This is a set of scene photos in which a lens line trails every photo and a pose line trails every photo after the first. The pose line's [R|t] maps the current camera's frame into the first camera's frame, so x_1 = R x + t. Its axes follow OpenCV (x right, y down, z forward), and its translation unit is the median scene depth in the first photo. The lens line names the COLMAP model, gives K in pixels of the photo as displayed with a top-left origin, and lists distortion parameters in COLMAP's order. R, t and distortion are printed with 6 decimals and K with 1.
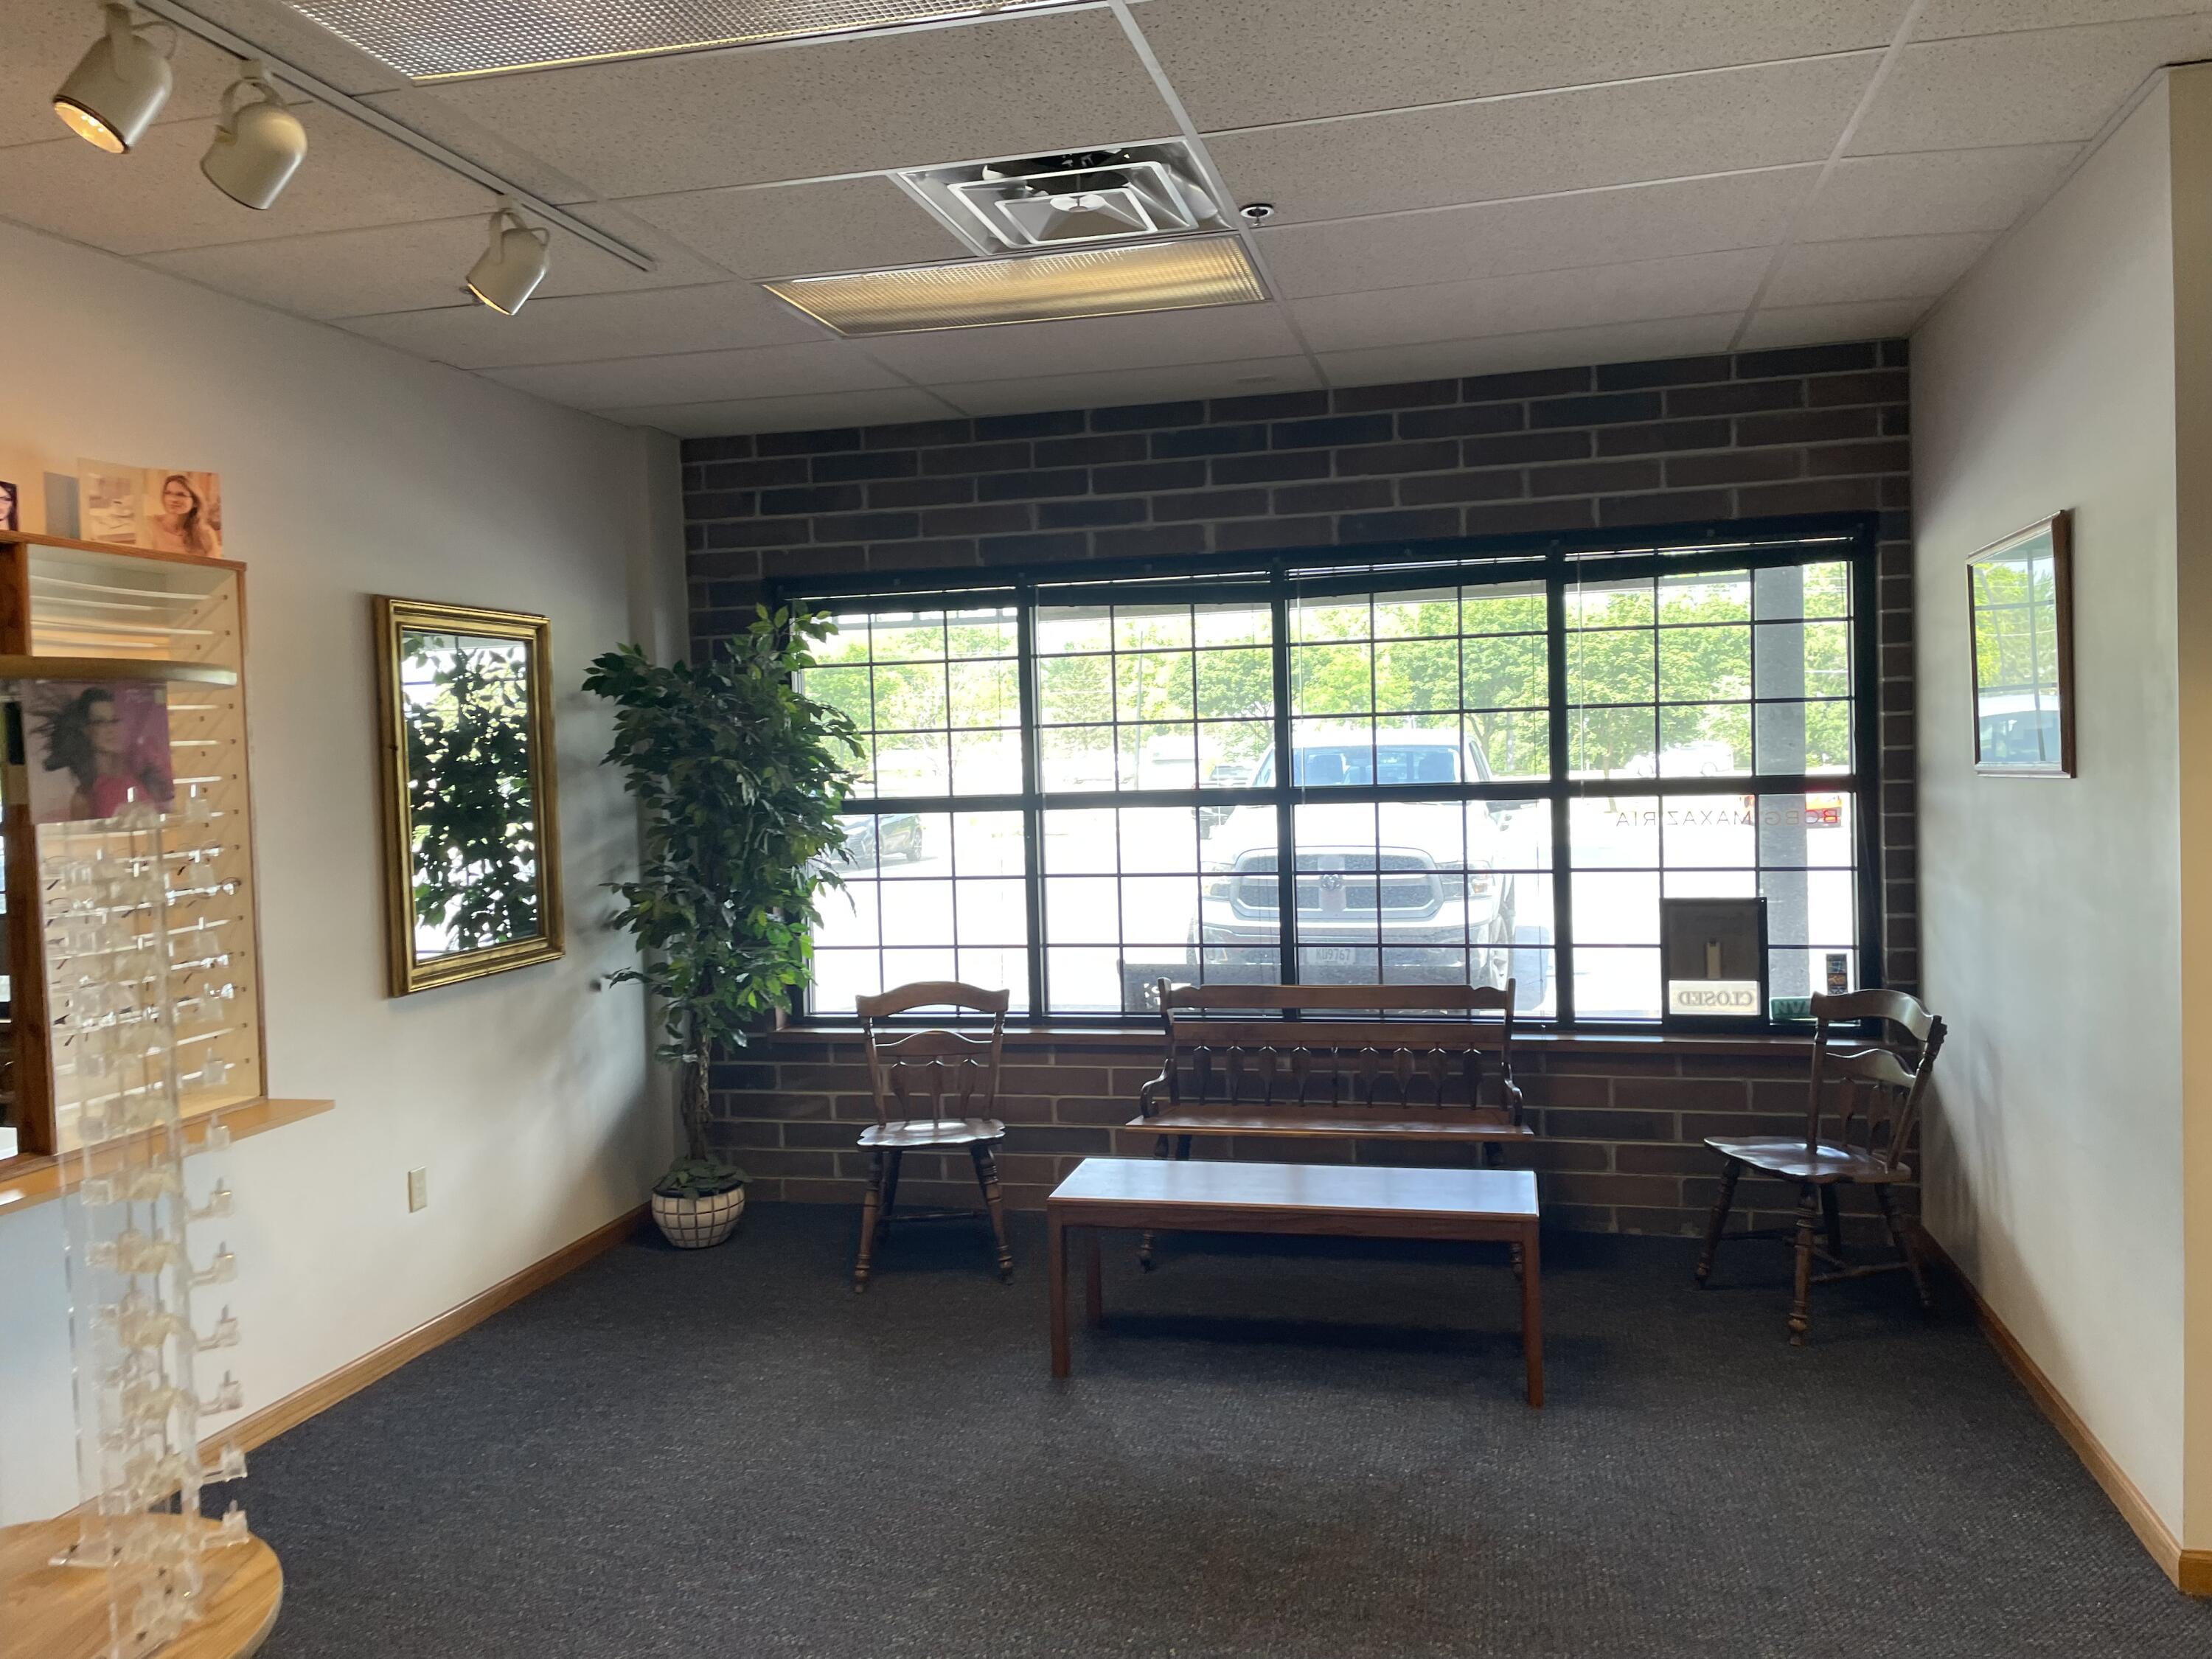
lens RADIAL K [[1670.1, 0, 1115.0], [0, 1670.1, 816.6], [0, 0, 1]] dist [0.086740, -0.112679]
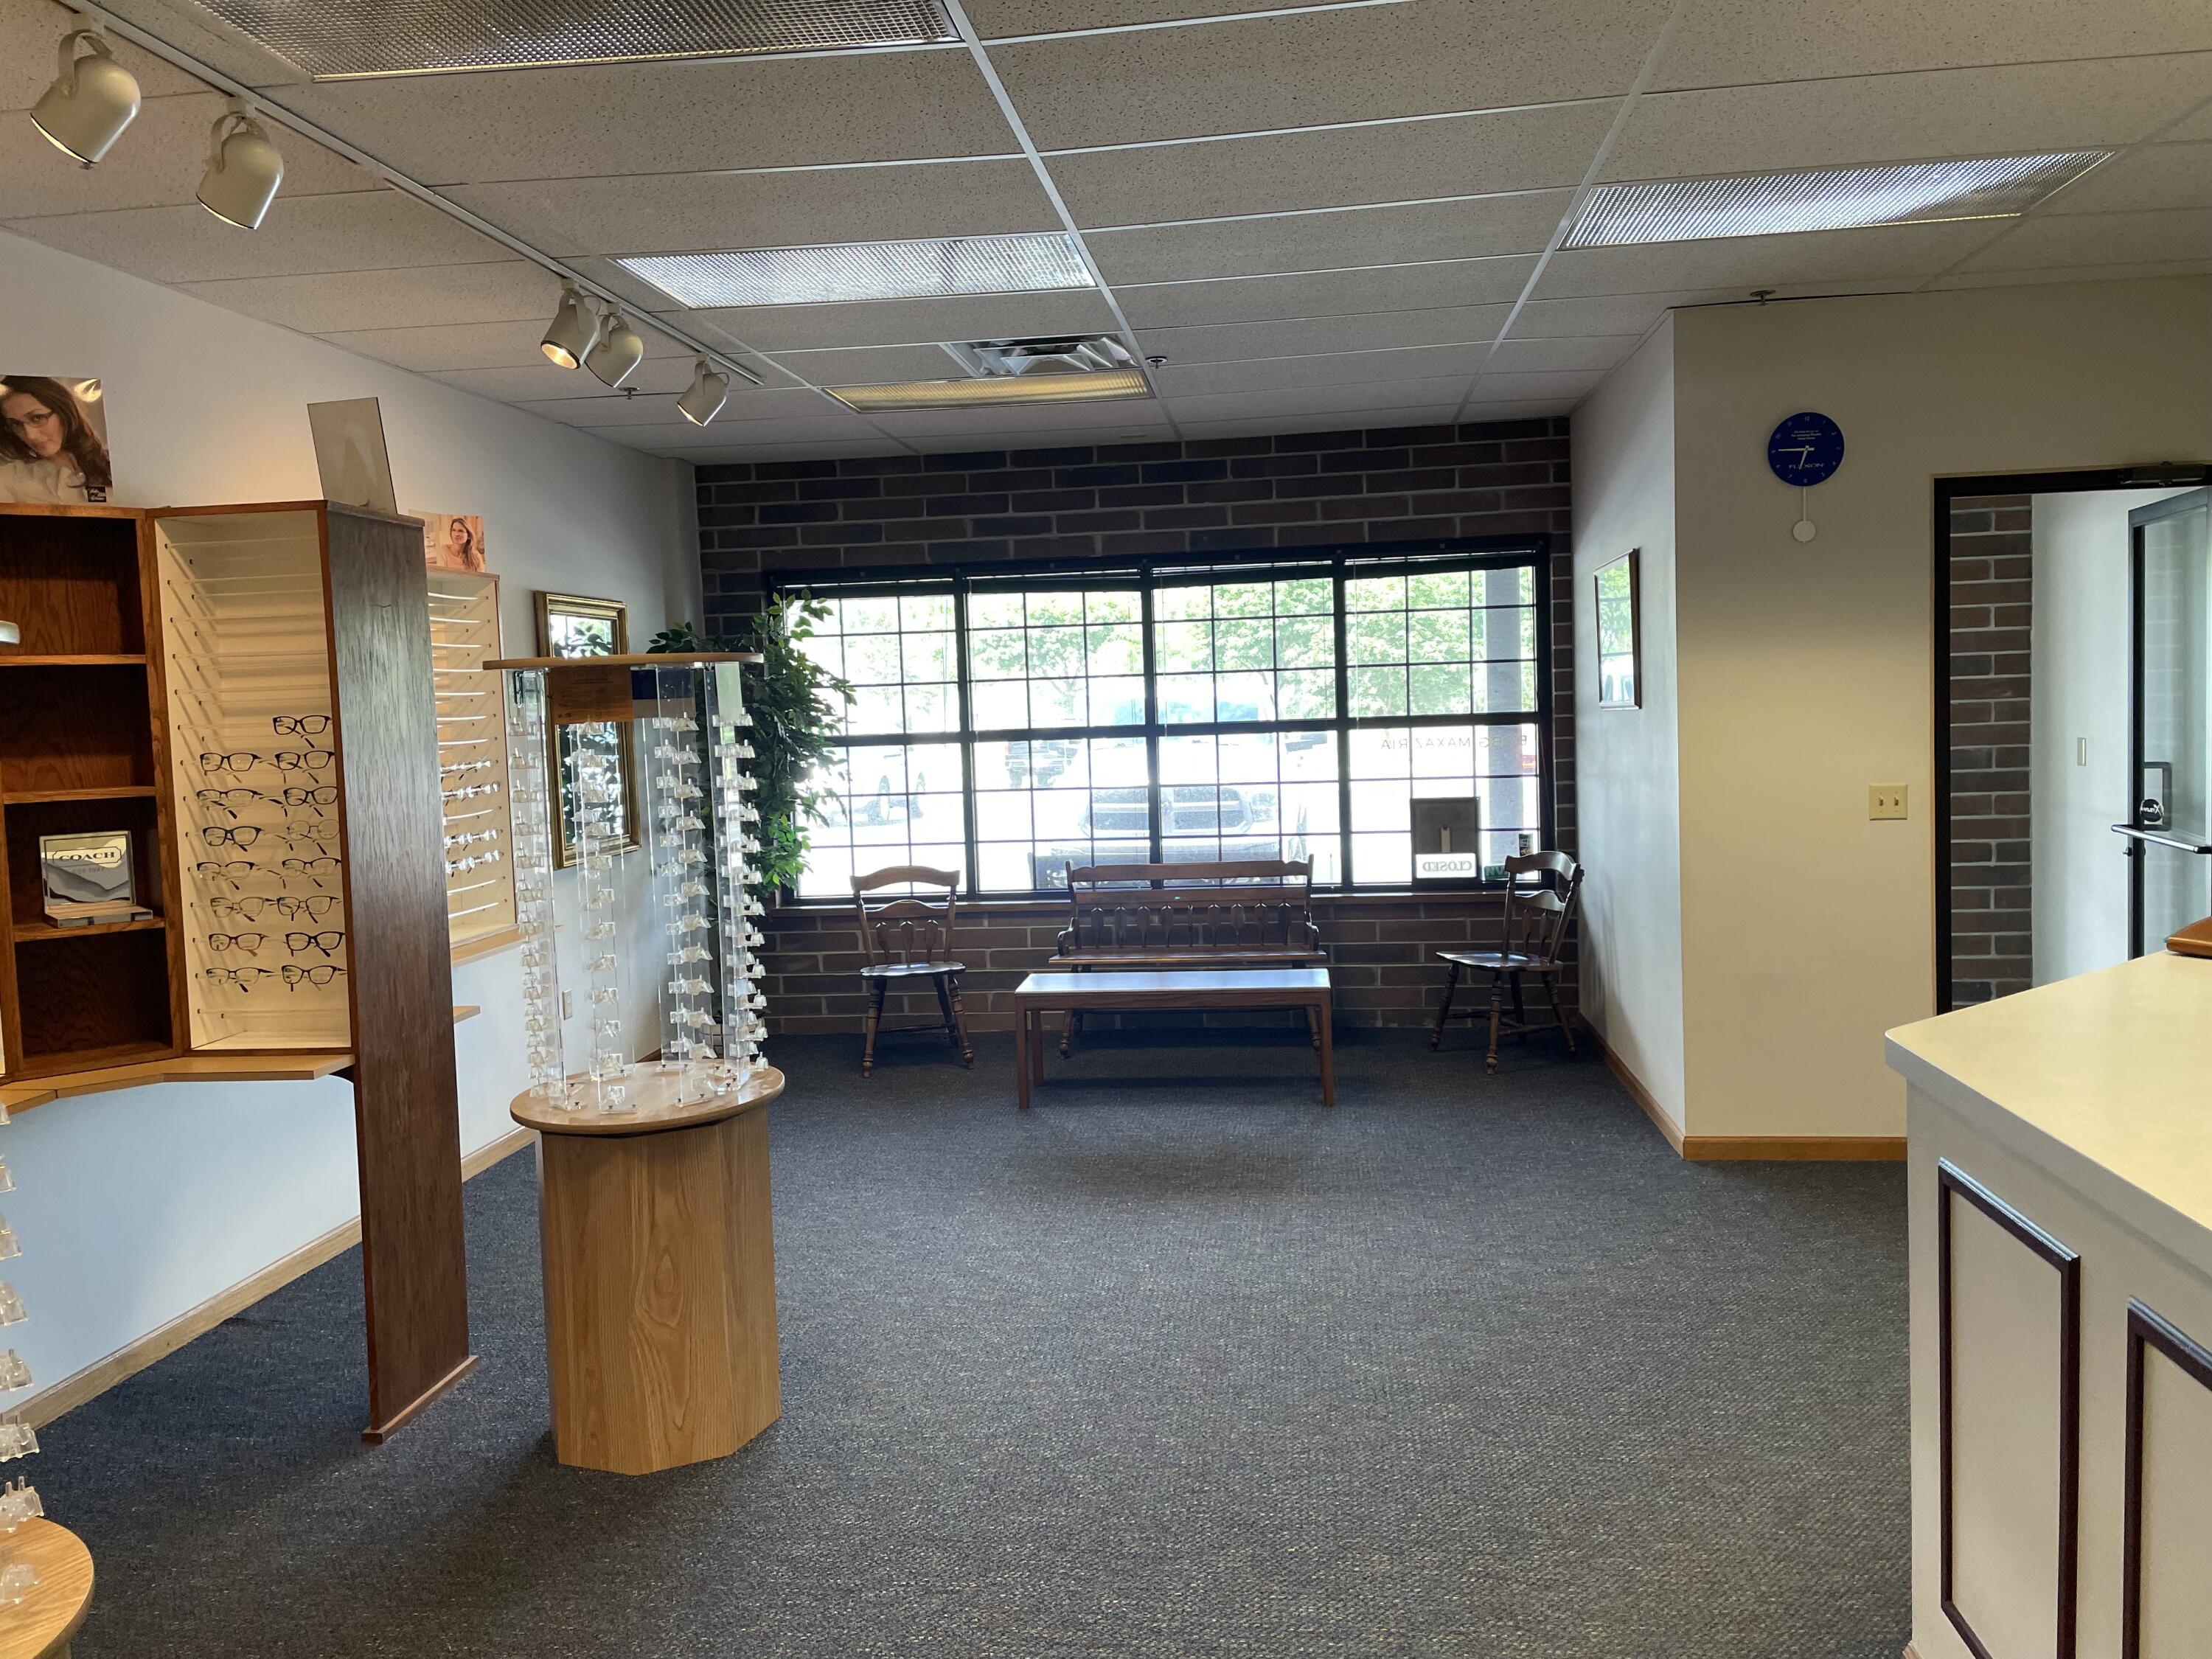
lens RADIAL K [[1670.1, 0, 1097.6], [0, 1670.1, 818.9], [0, 0, 1]] dist [0.086740, -0.112679]
pose [[0.993700, -0.013309, 0.111280, -0.104816], [0.010229, 0.999550, 0.028200, 0.022625], [-0.111605, -0.026884, 0.993389, -0.403489]]
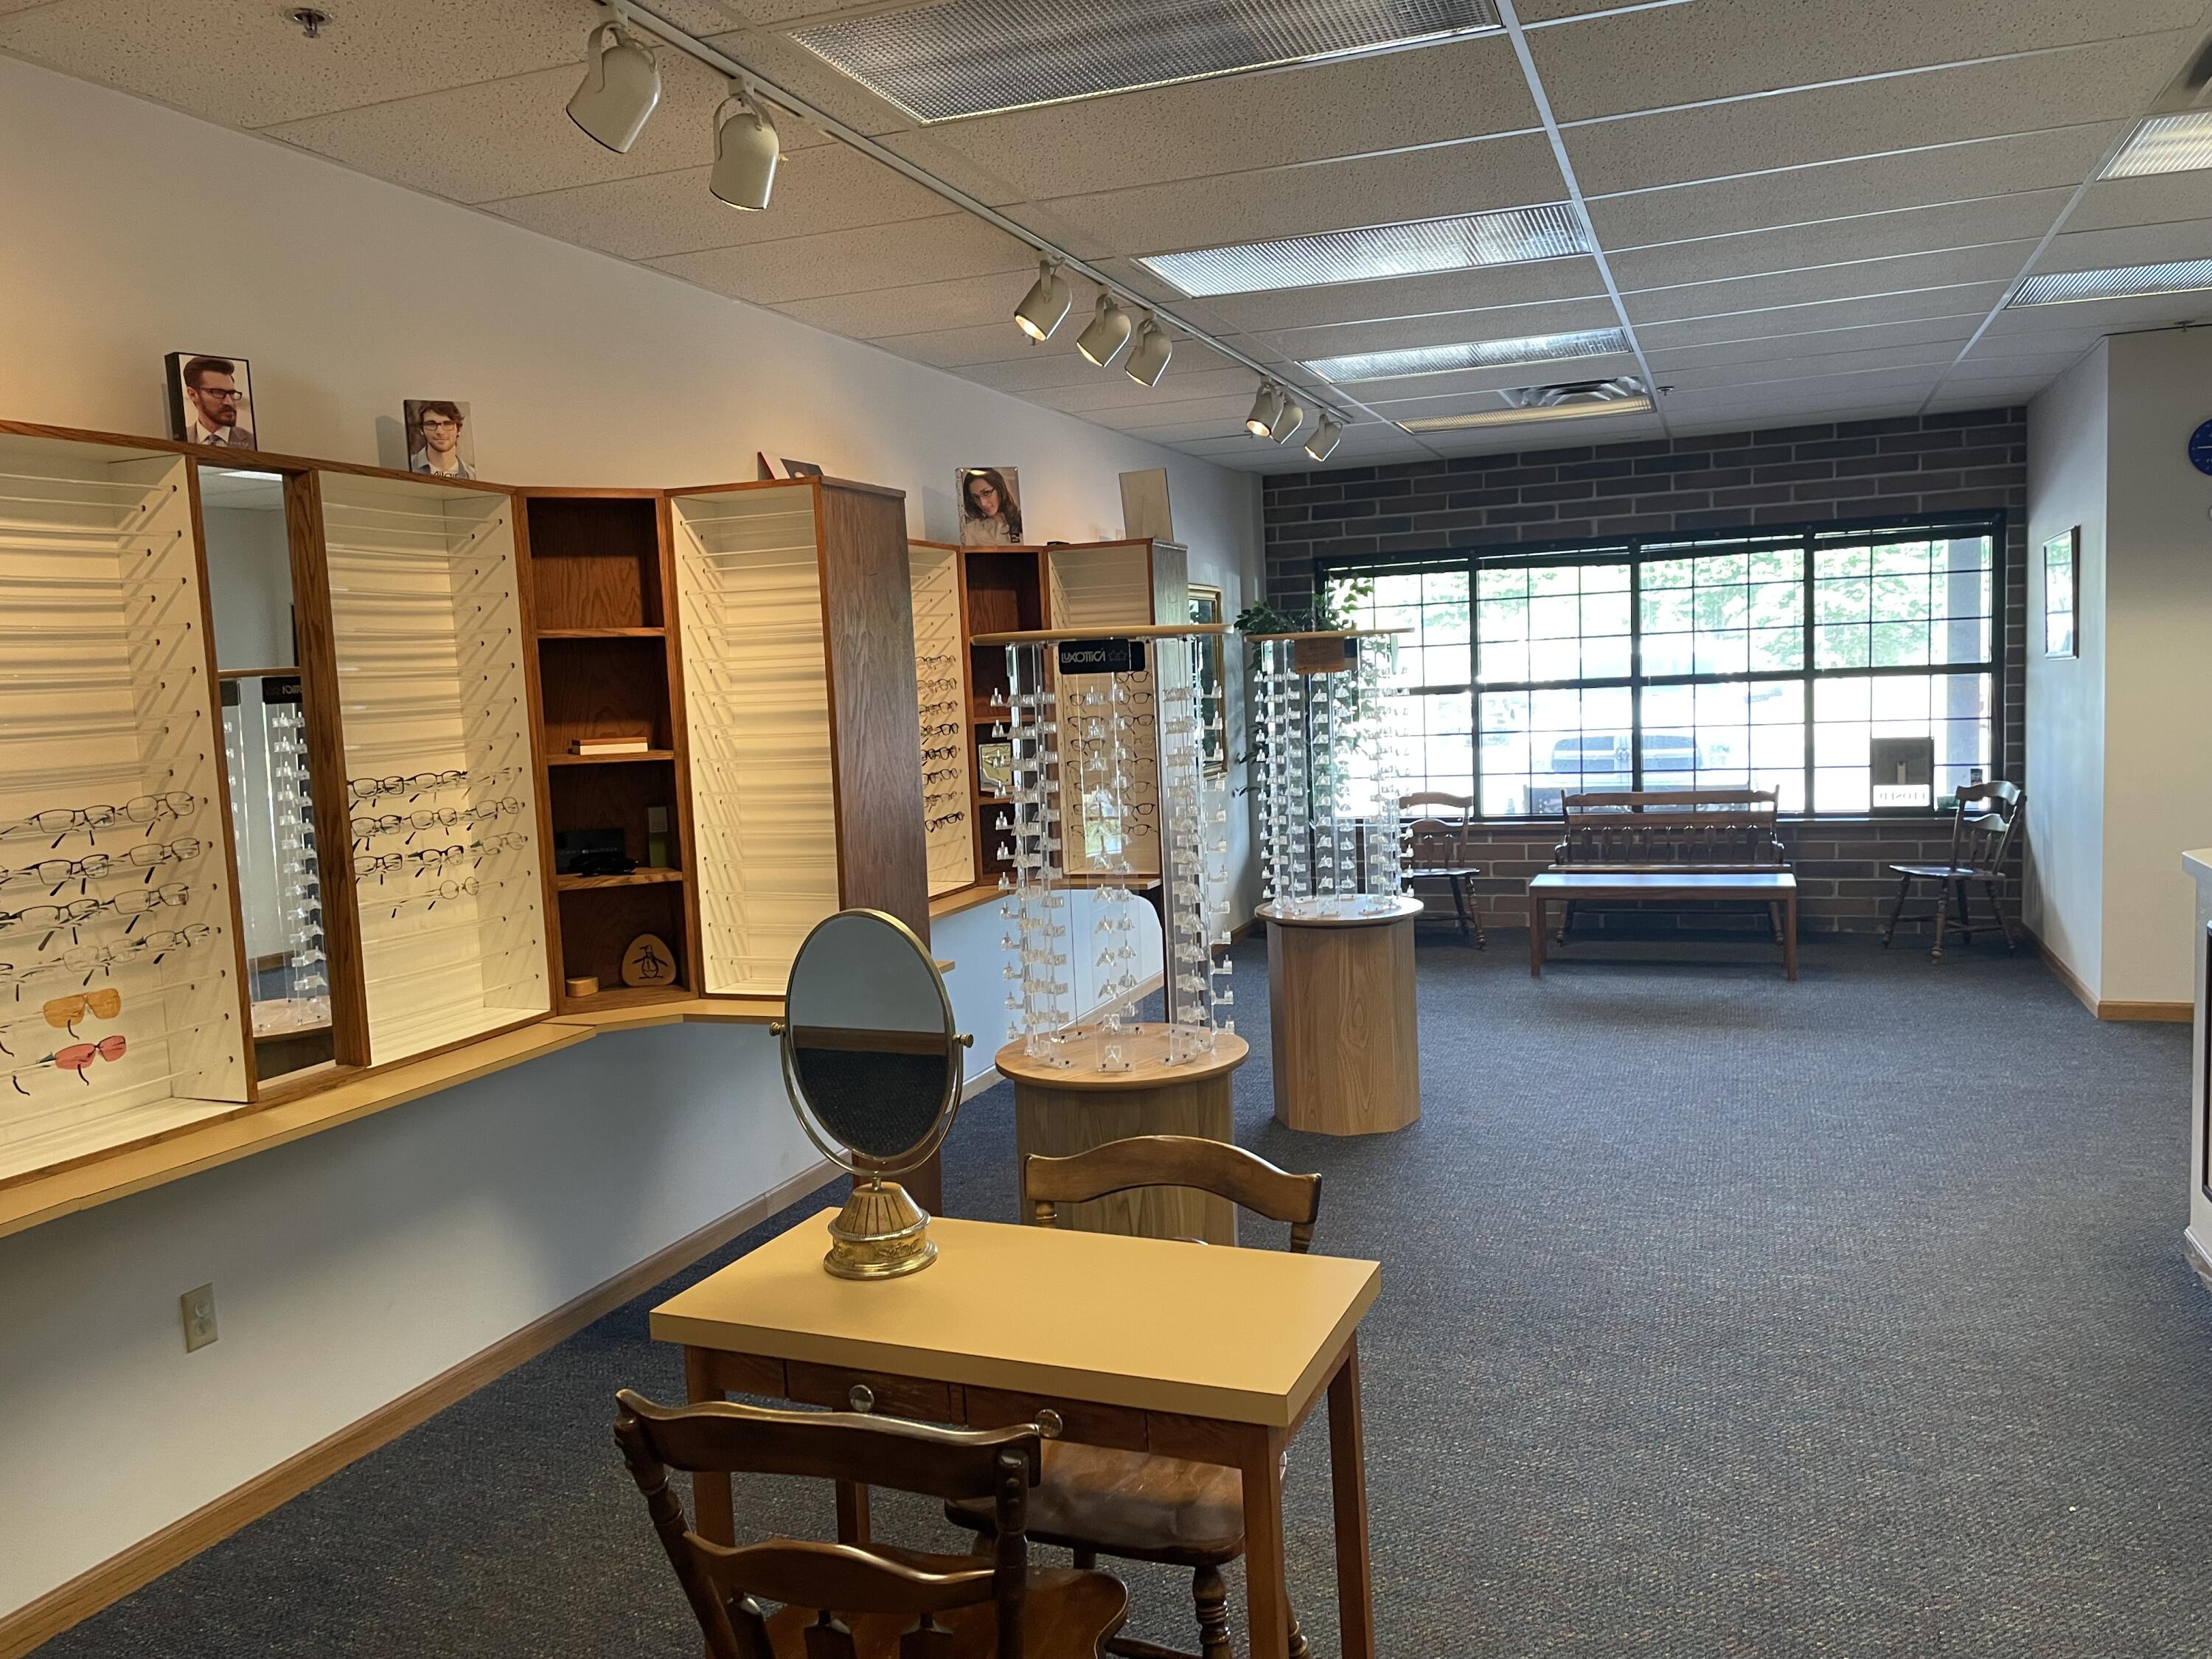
lens RADIAL K [[1670.1, 0, 1113.8], [0, 1670.1, 846.8], [0, 0, 1]] dist [0.086740, -0.112679]
pose [[0.992588, -0.000403, -0.121524, -0.224550], [0.008320, 0.997873, 0.064649, 0.041351], [0.121239, -0.065181, 0.990481, -0.785915]]
